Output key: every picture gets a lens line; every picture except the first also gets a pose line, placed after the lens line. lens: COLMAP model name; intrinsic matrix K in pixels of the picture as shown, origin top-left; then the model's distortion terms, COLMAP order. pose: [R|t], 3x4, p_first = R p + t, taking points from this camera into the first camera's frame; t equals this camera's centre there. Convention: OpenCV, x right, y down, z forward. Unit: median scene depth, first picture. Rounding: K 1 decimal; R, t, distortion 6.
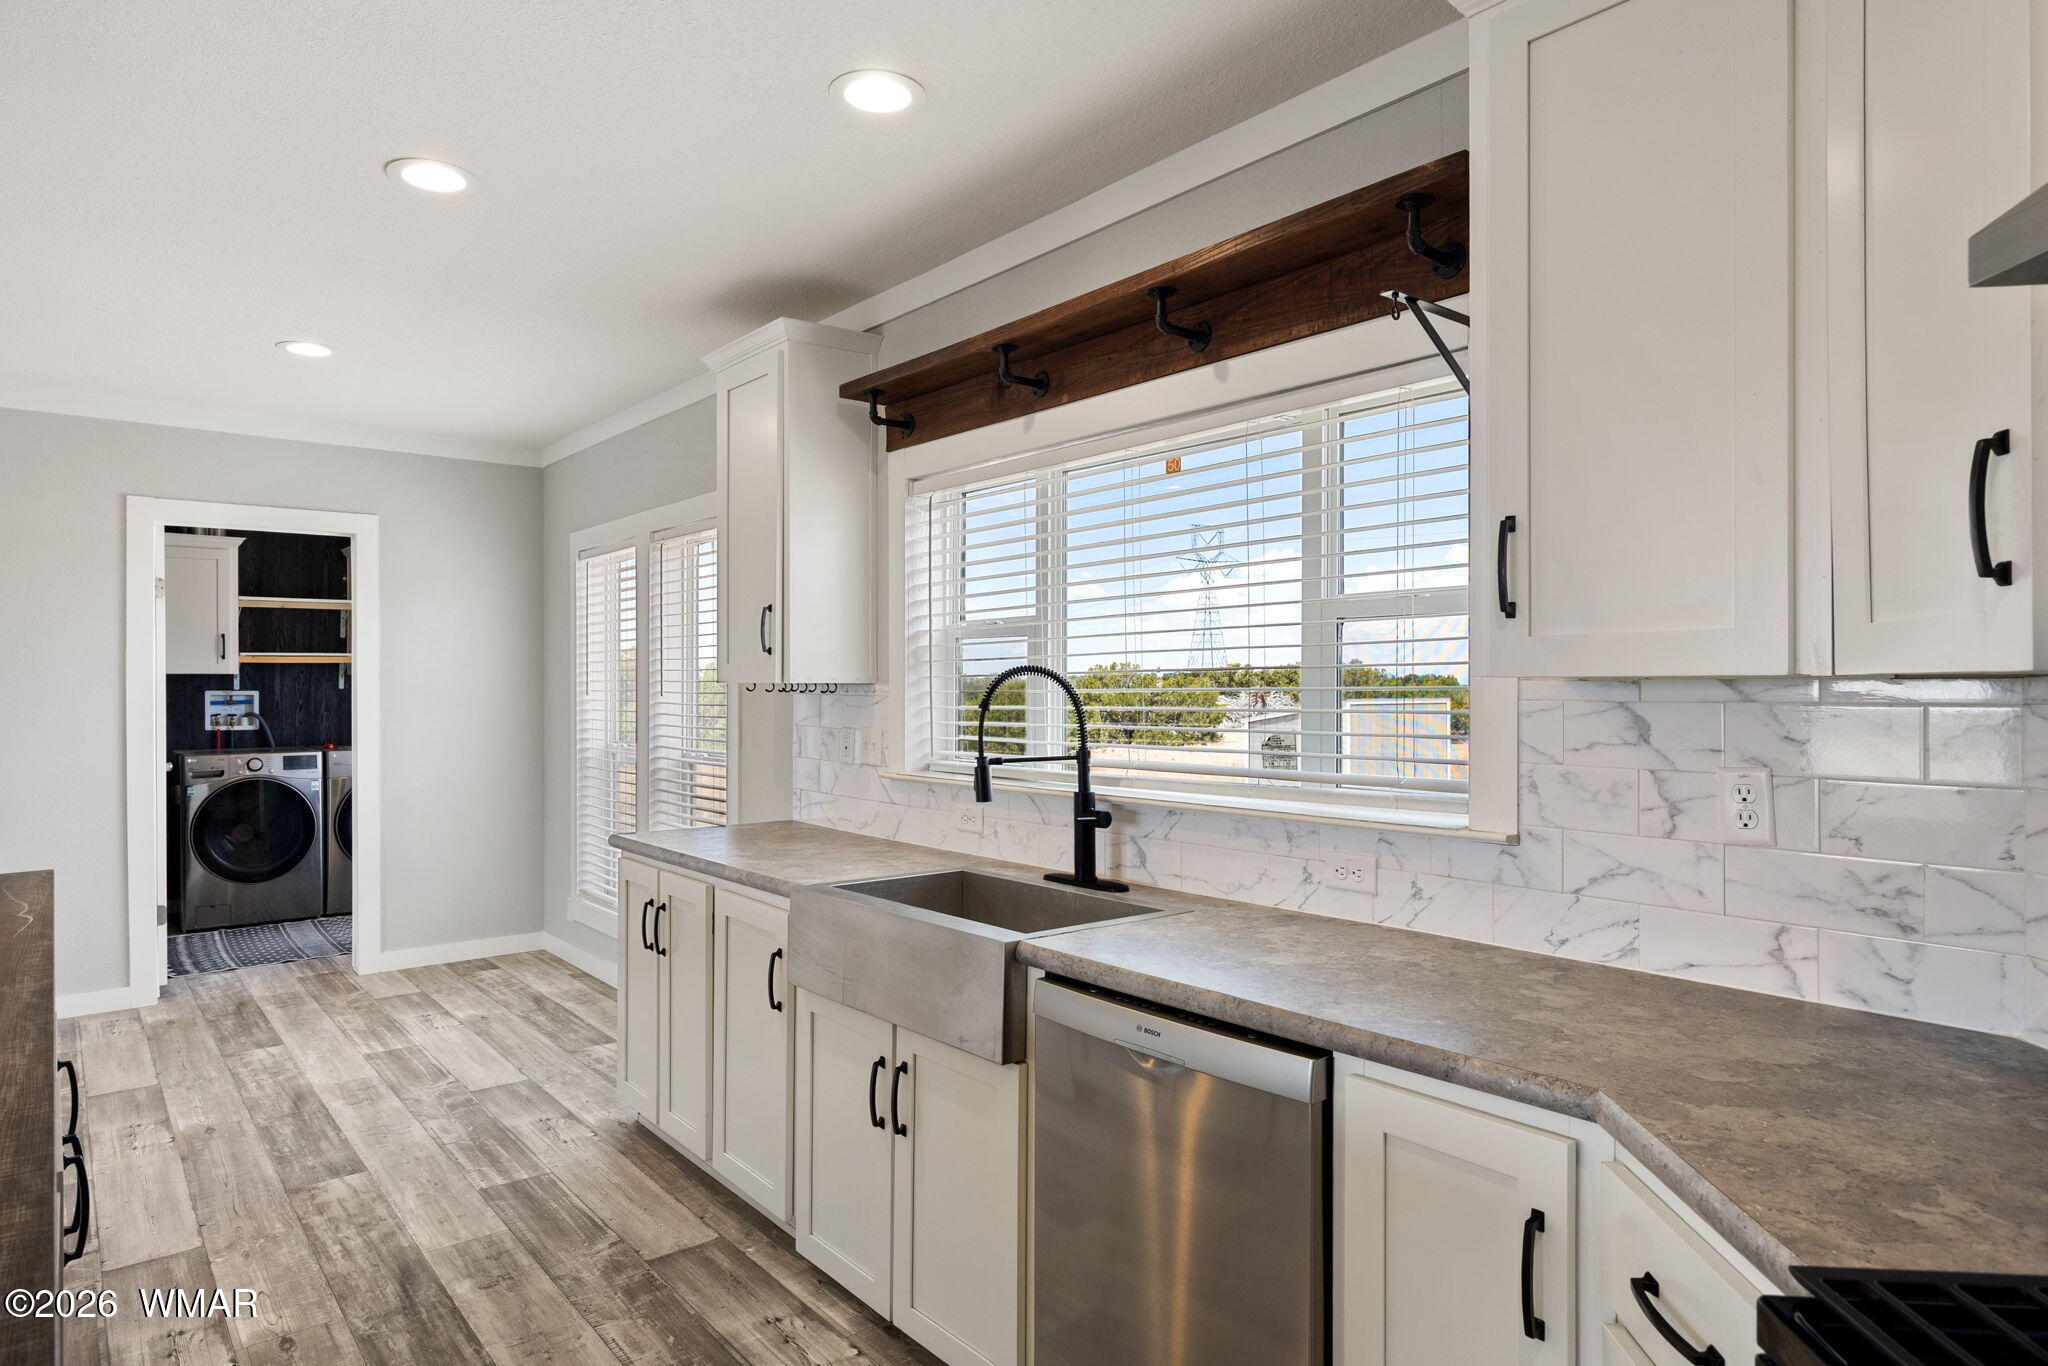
lens RADIAL K [[1154.4, 0, 1024.7], [0, 1154.4, 681.5], [0, 0, 1]] dist [0.003601, -0.000314]
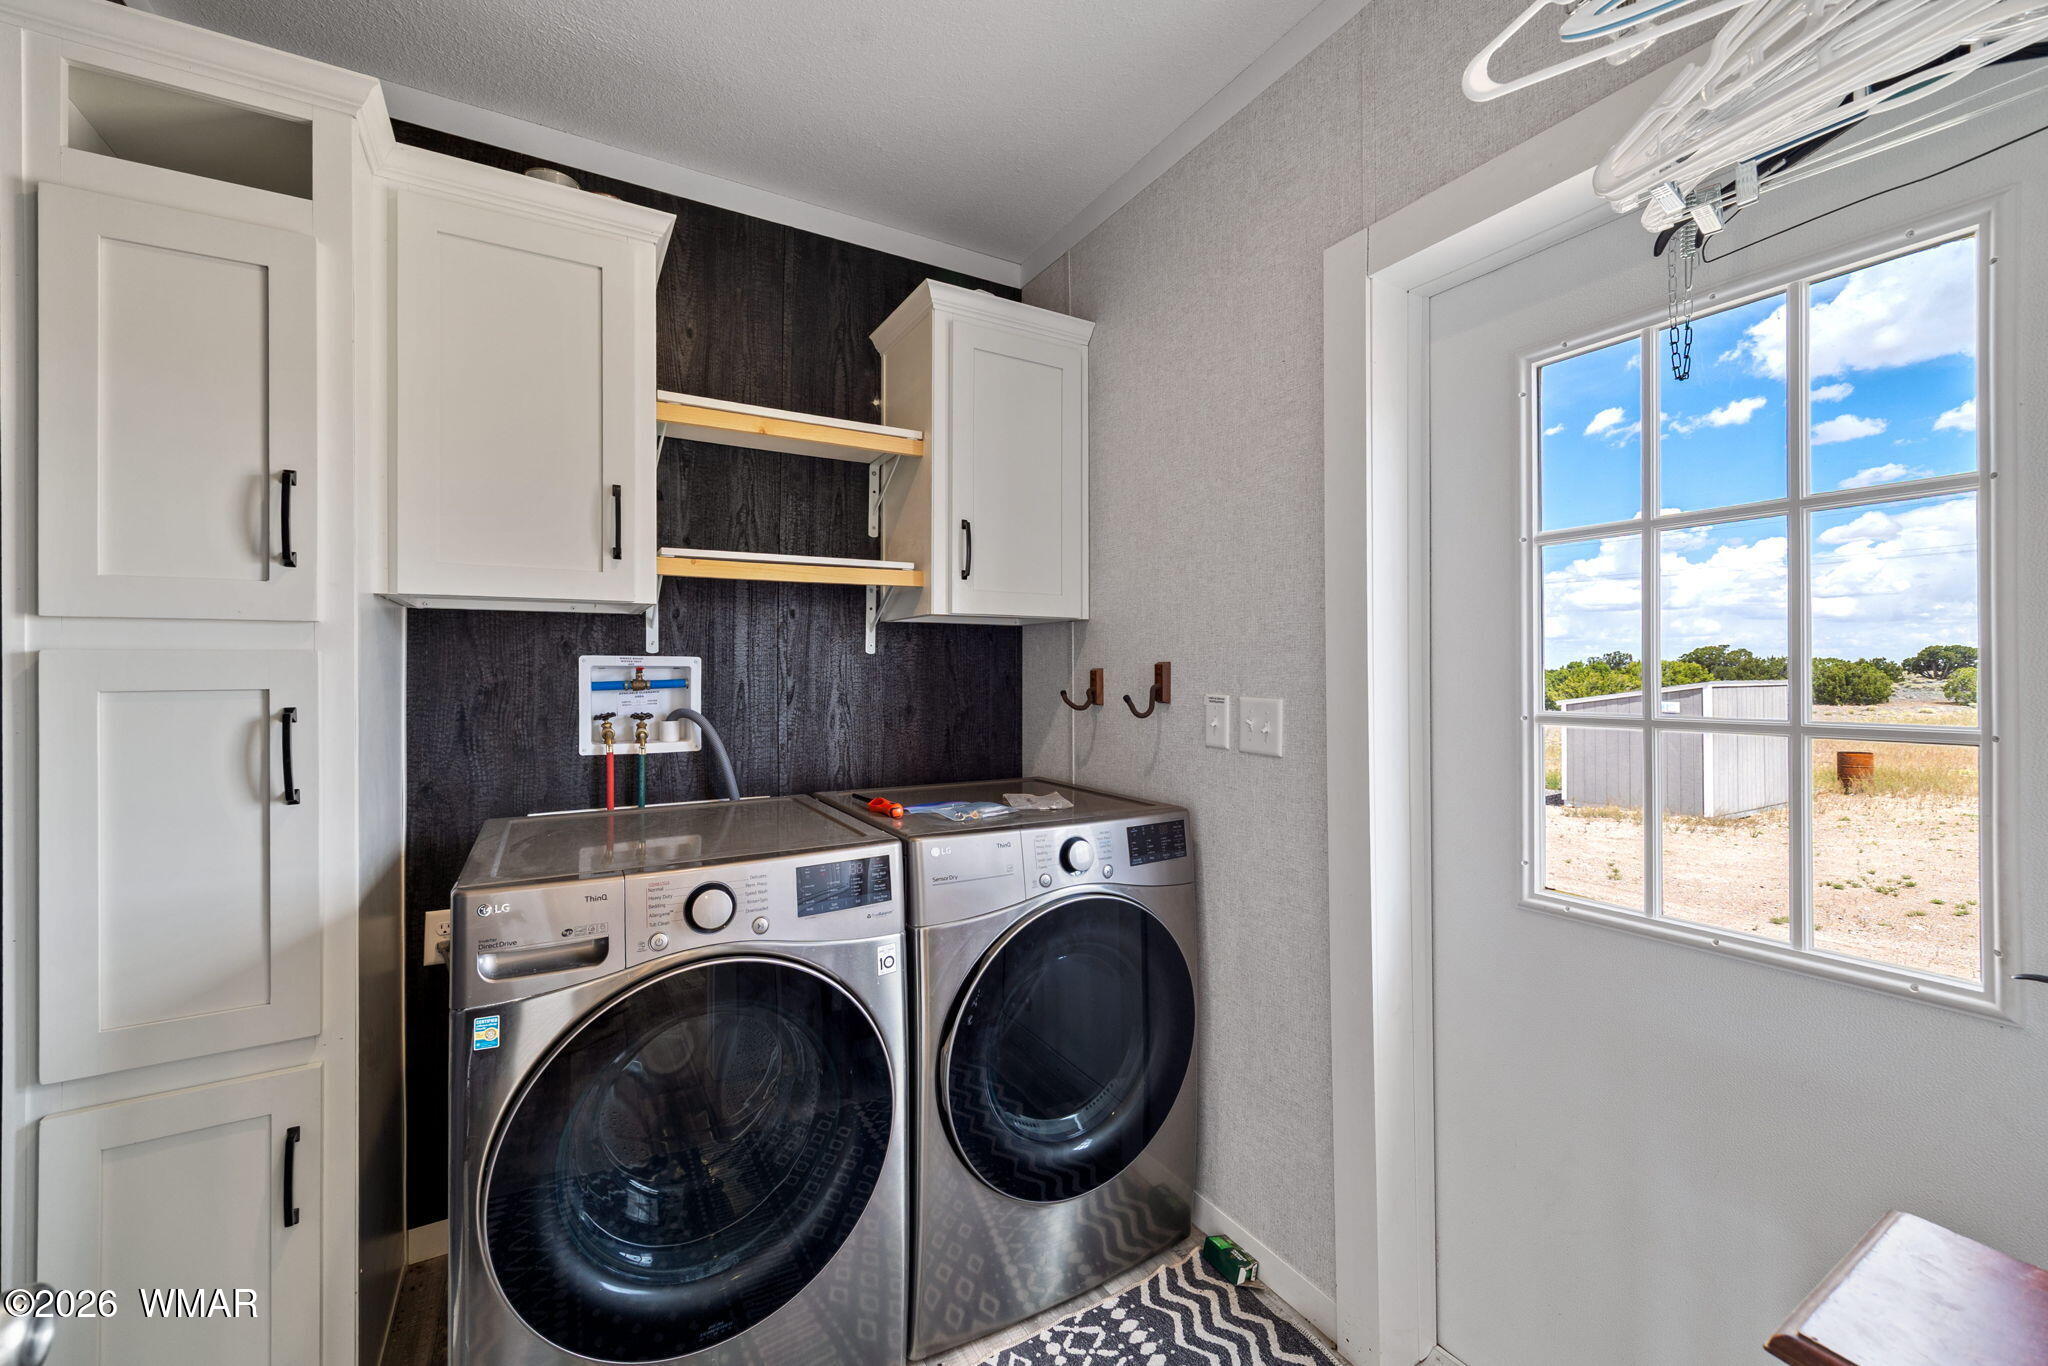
lens RADIAL K [[802.0, 0, 1029.7], [0, 802.0, 674.4], [0, 0, 1]] dist [-0.002529, -0.000088]
pose [[0.987604, 0.001426, -0.156960, -0.513359], [-0.001312, 0.999999, 0.000830, 0.014264], [0.156961, -0.000614, 0.987605, 0.752833]]
